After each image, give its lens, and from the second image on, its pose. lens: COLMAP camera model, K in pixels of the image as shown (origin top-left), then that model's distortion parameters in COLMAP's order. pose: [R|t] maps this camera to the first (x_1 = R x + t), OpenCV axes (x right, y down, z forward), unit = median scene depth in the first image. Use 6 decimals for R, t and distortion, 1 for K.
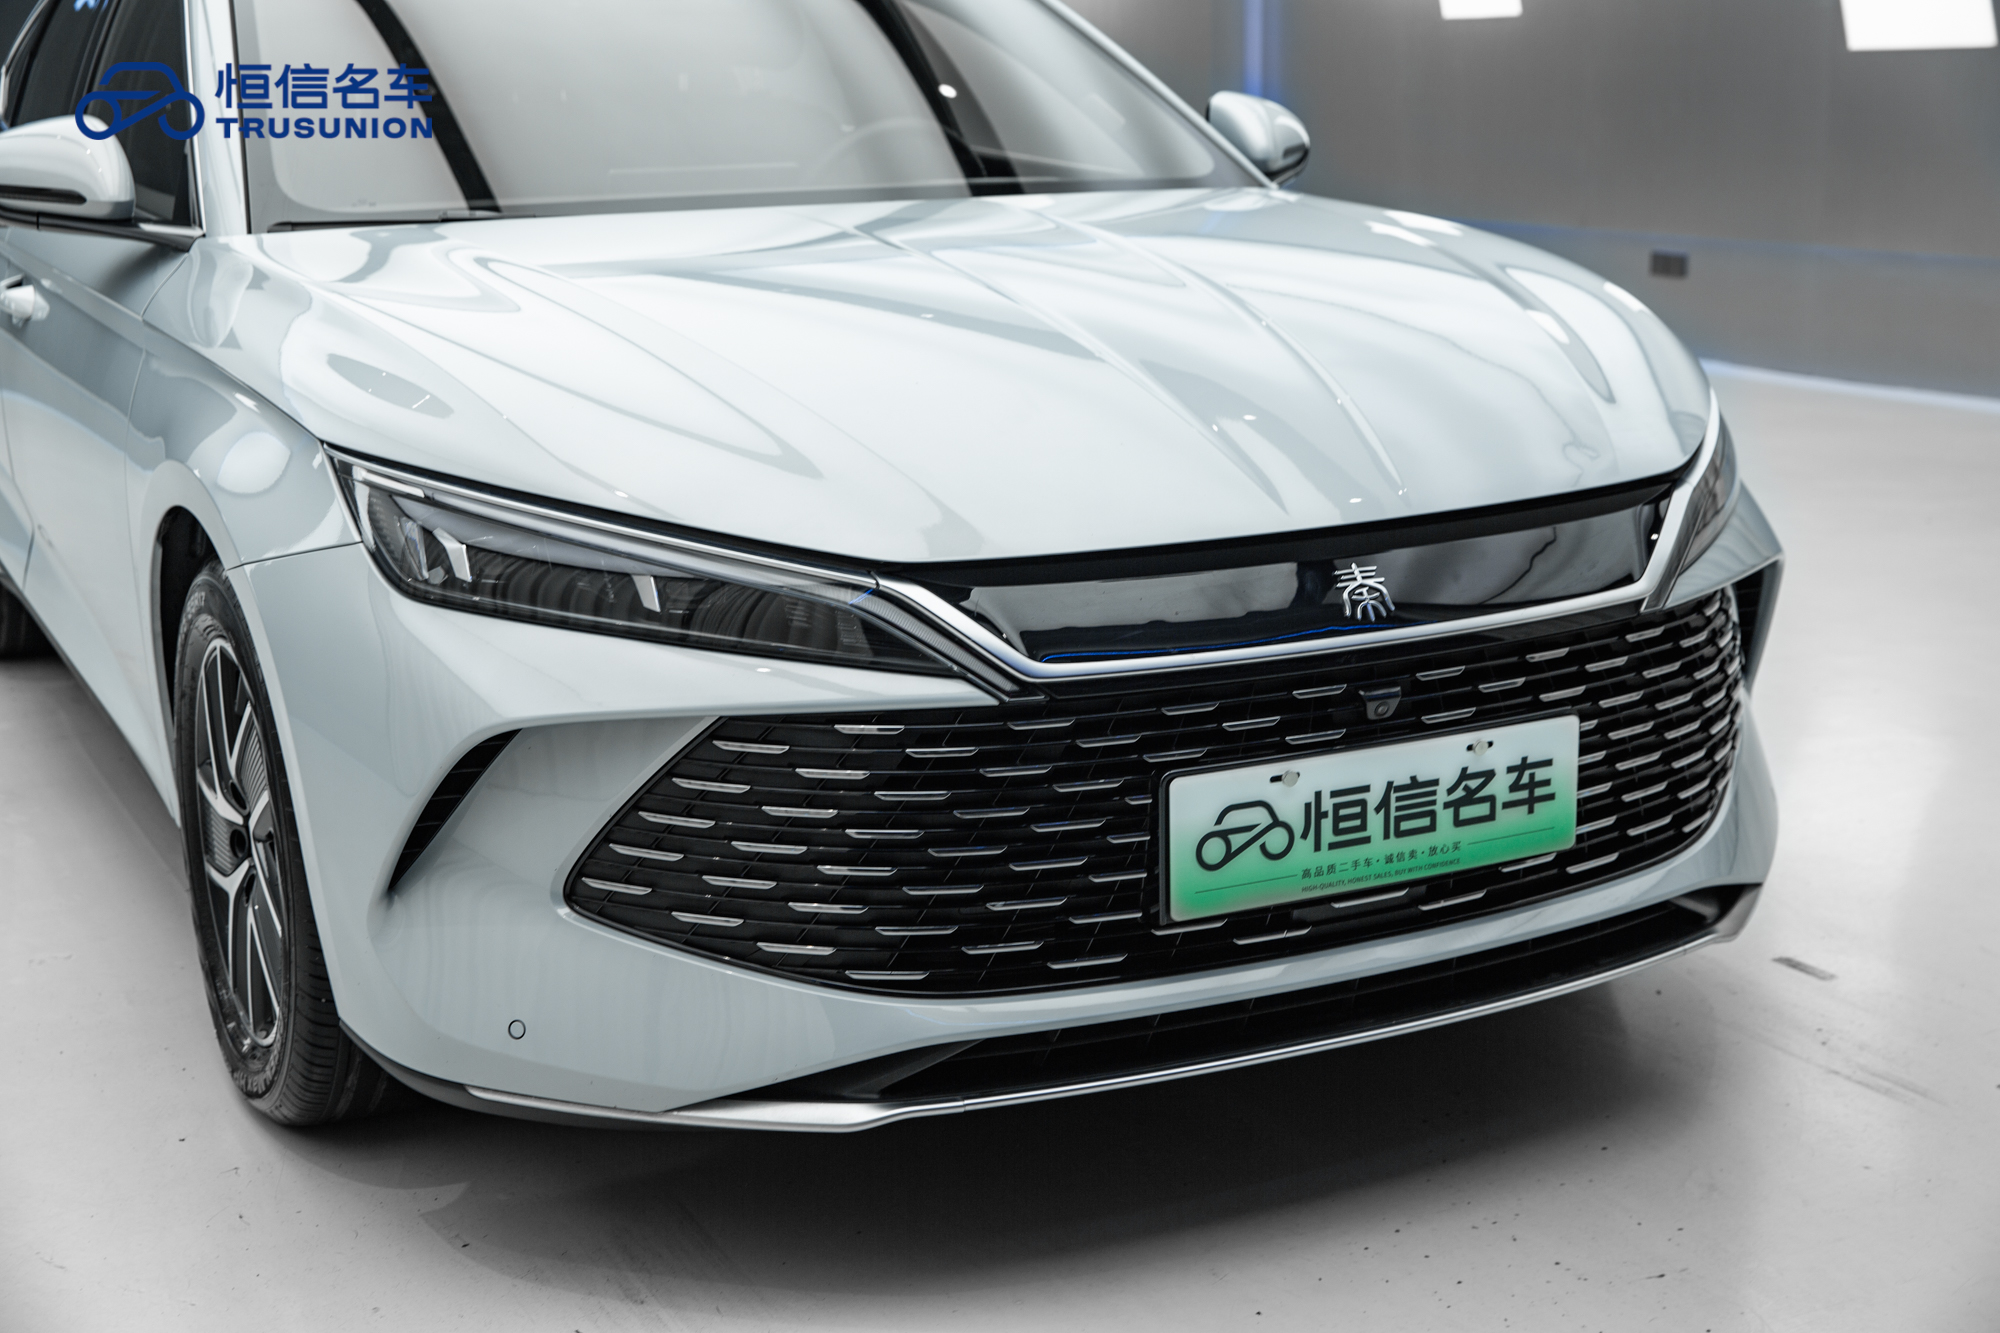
lens RADIAL K [[2519.3, 0, 983.5], [0, 2519.3, 668.1], [0, 0, 1]] dist [0.037311, 0.000000]
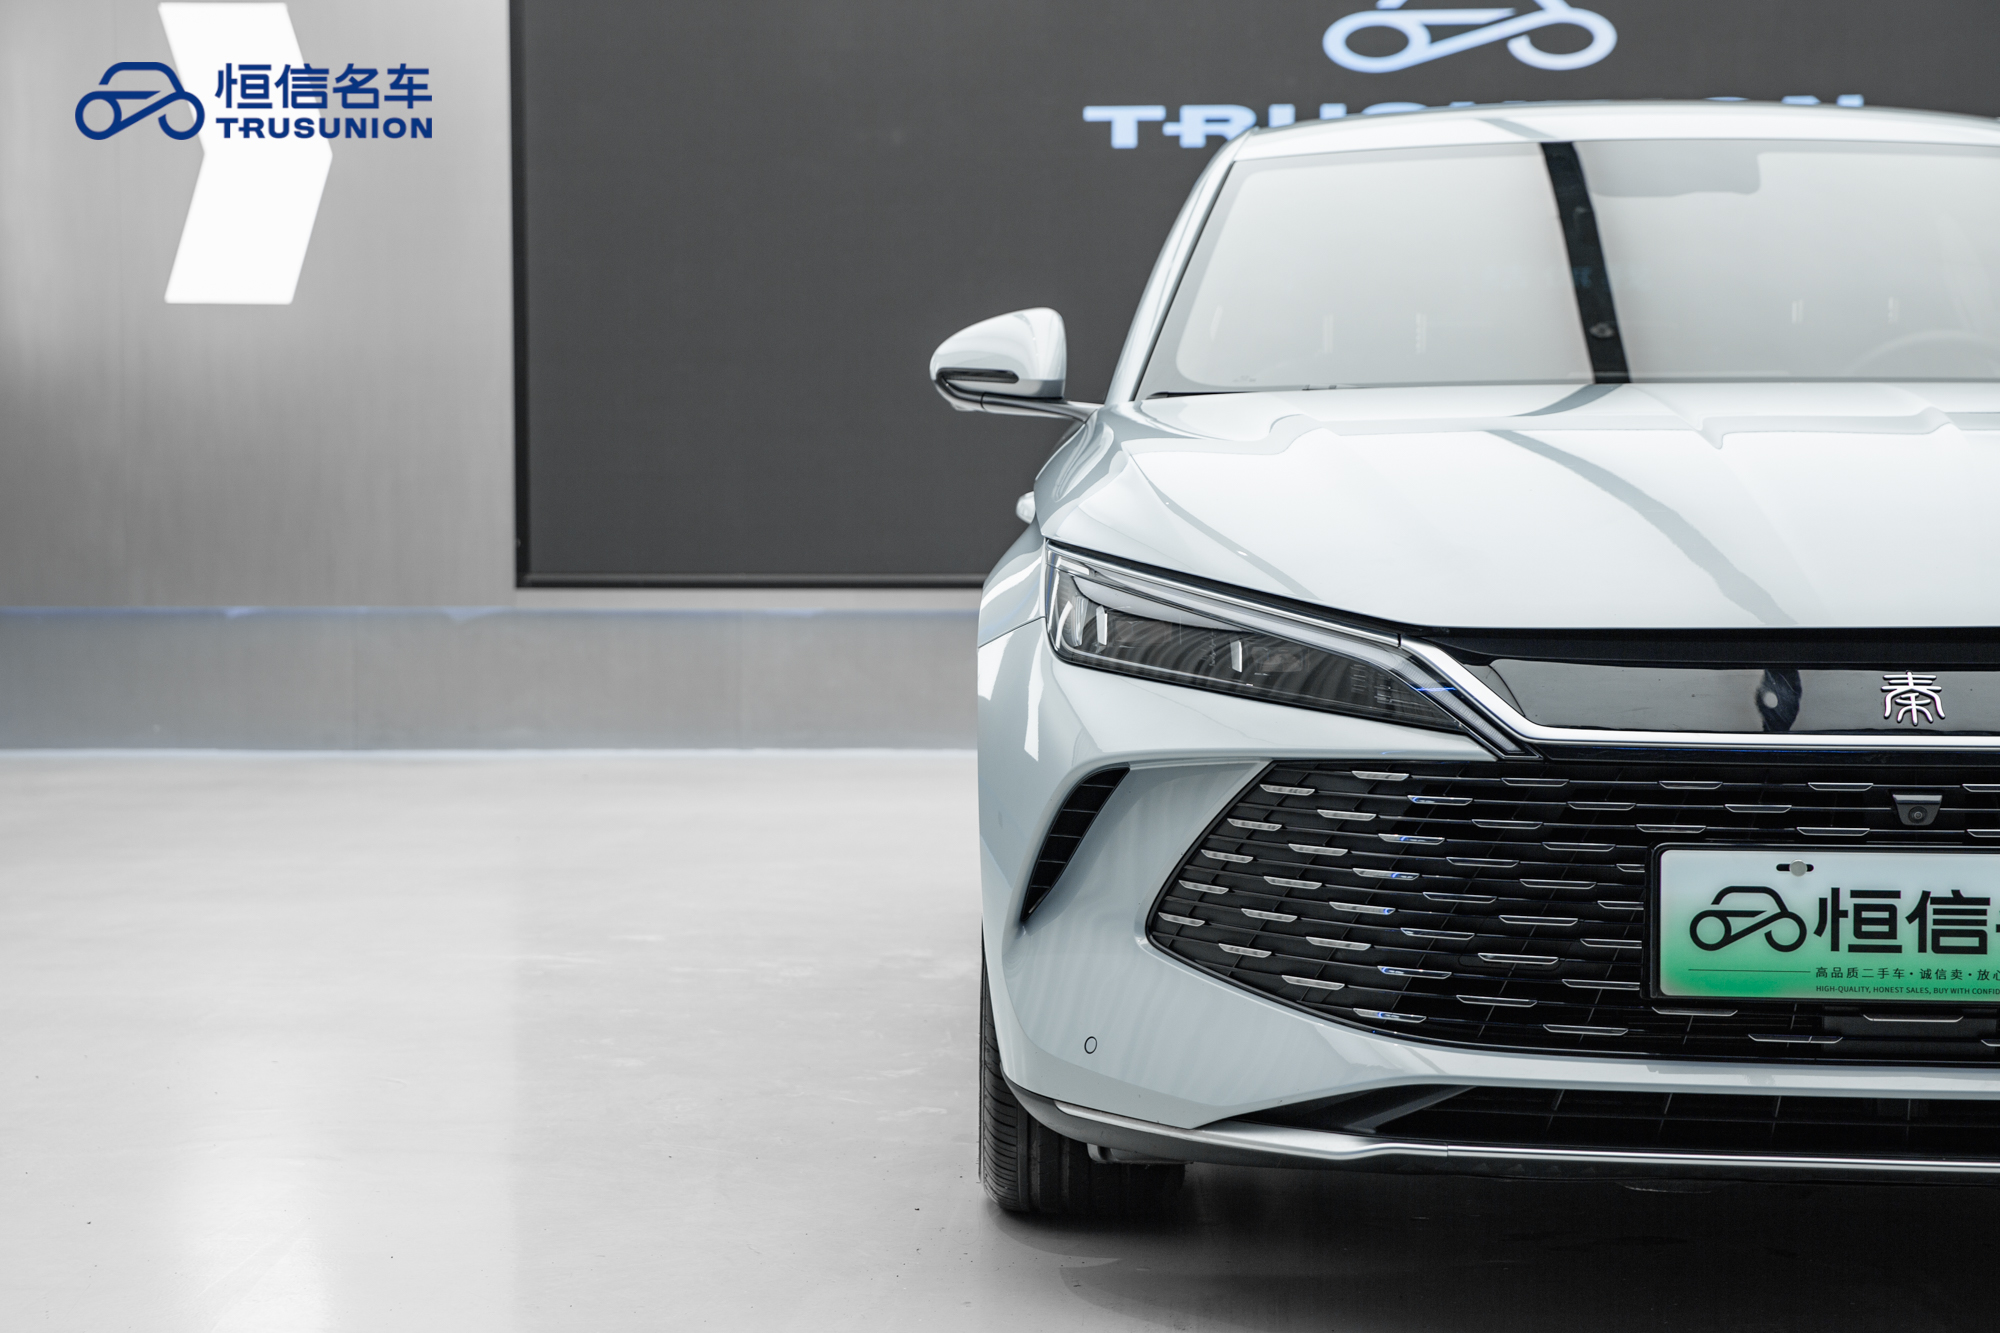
lens RADIAL K [[3642.1, 0, 951.8], [0, 3642.1, 621.1], [0, 0, 1]] dist [0.117326, 0.000000]
pose [[0.860516, 0.037801, -0.508019, 0.570147], [-0.132160, 0.979665, -0.150966, 0.212576], [0.491982, 0.197048, 0.848013, -0.419762]]
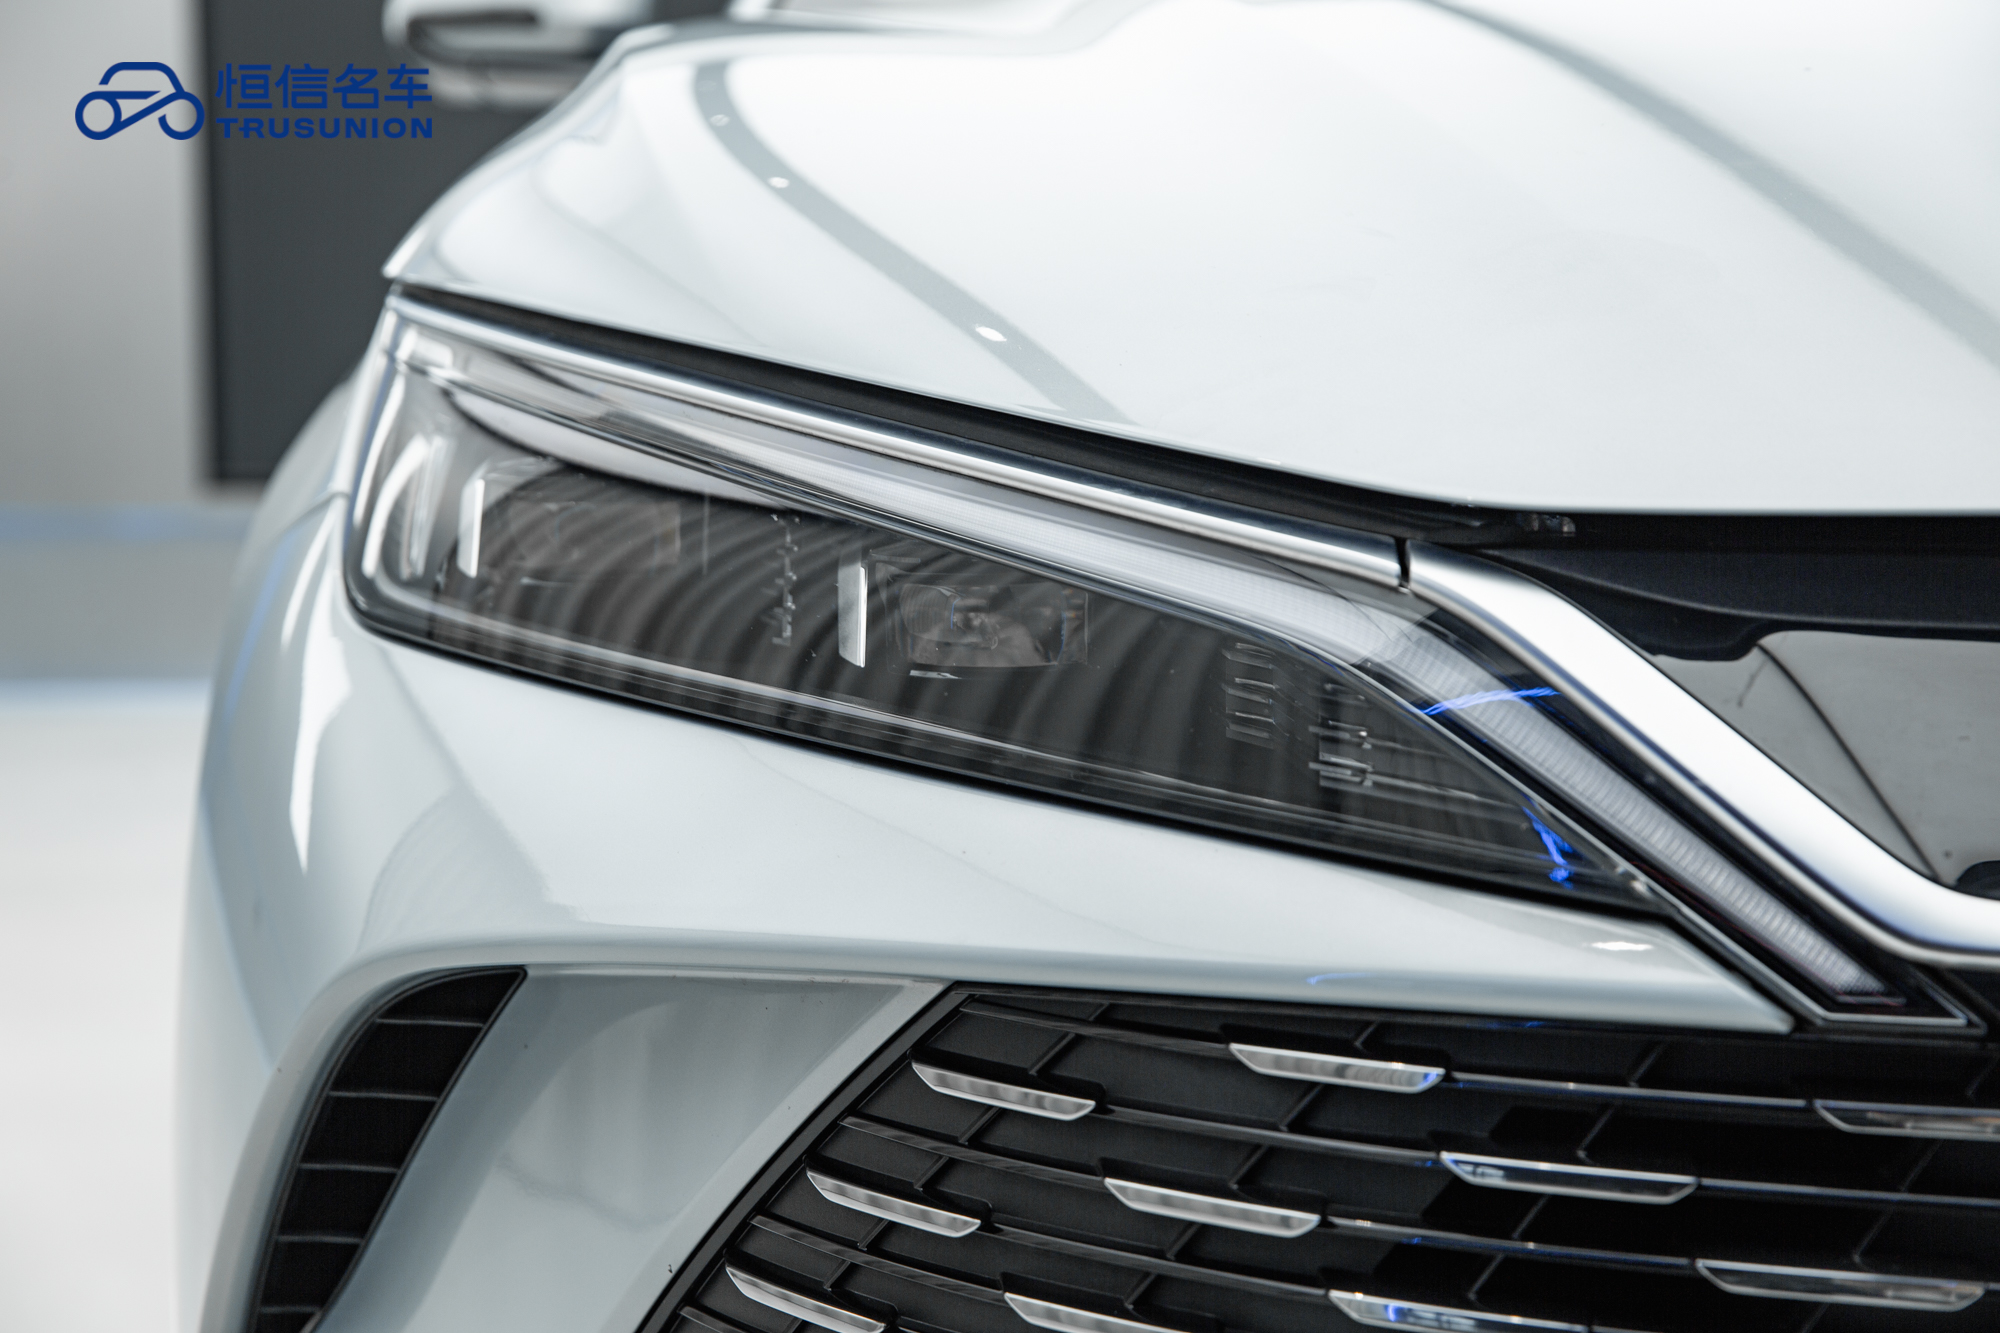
lens RADIAL K [[3532.2, 0, 1001.4], [0, 3532.2, 668.5], [0, 0, 1]] dist [0.084967, 0.000000]
pose [[0.882385, 0.052336, -0.467608, 0.105001], [-0.122122, 0.985212, -0.120178, 0.031335], [0.454404, 0.163149, 0.875728, 0.596490]]
